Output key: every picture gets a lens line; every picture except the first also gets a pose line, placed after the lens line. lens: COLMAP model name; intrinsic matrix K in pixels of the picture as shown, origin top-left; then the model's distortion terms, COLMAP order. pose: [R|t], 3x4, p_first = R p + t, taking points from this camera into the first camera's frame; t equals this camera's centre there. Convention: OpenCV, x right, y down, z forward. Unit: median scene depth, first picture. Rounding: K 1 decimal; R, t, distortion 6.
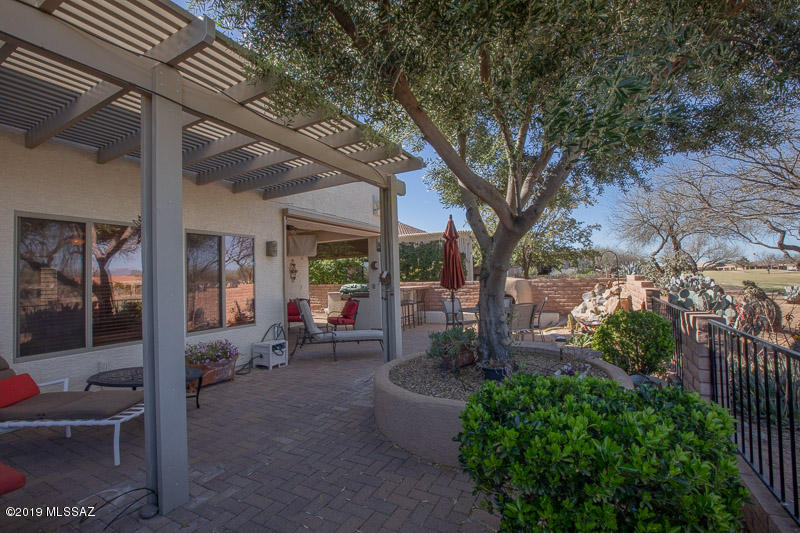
lens RADIAL K [[368.6, 0, 401.1], [0, 368.6, 269.9], [0, 0, 1]] dist [-0.032392, 0.011223]
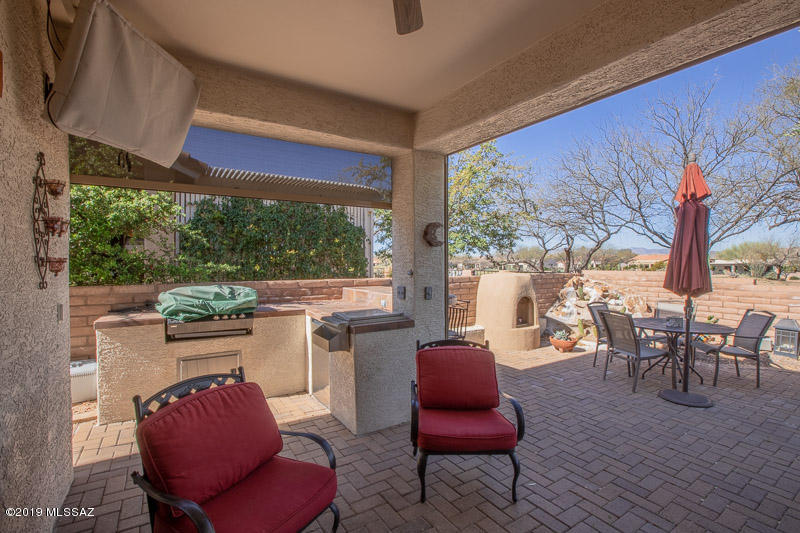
lens RADIAL K [[368.6, 0, 402.5], [0, 368.6, 266.2], [0, 0, 1]] dist [-0.032392, 0.011223]
pose [[0.458438, 0.019996, 0.888501, -0.690843], [-0.031144, 0.999494, -0.006425, 0.036754], [-0.888180, -0.024726, 0.458829, 1.458697]]
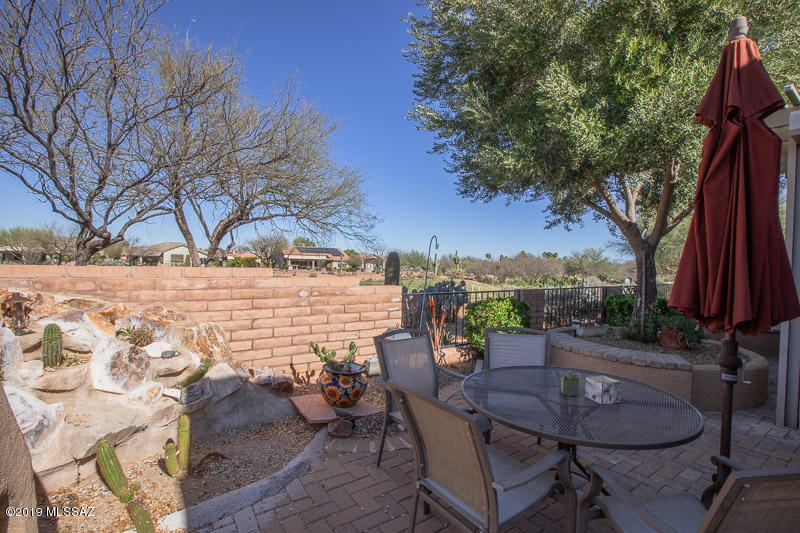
lens RADIAL K [[368.6, 0, 396.2], [0, 368.6, 266.5], [0, 0, 1]] dist [-0.032392, 0.011223]
pose [[-0.899591, -0.004942, 0.436705, 0.292320], [-0.015054, 0.999693, -0.019699, 0.025602], [-0.436473, -0.024295, -0.899389, 1.681832]]
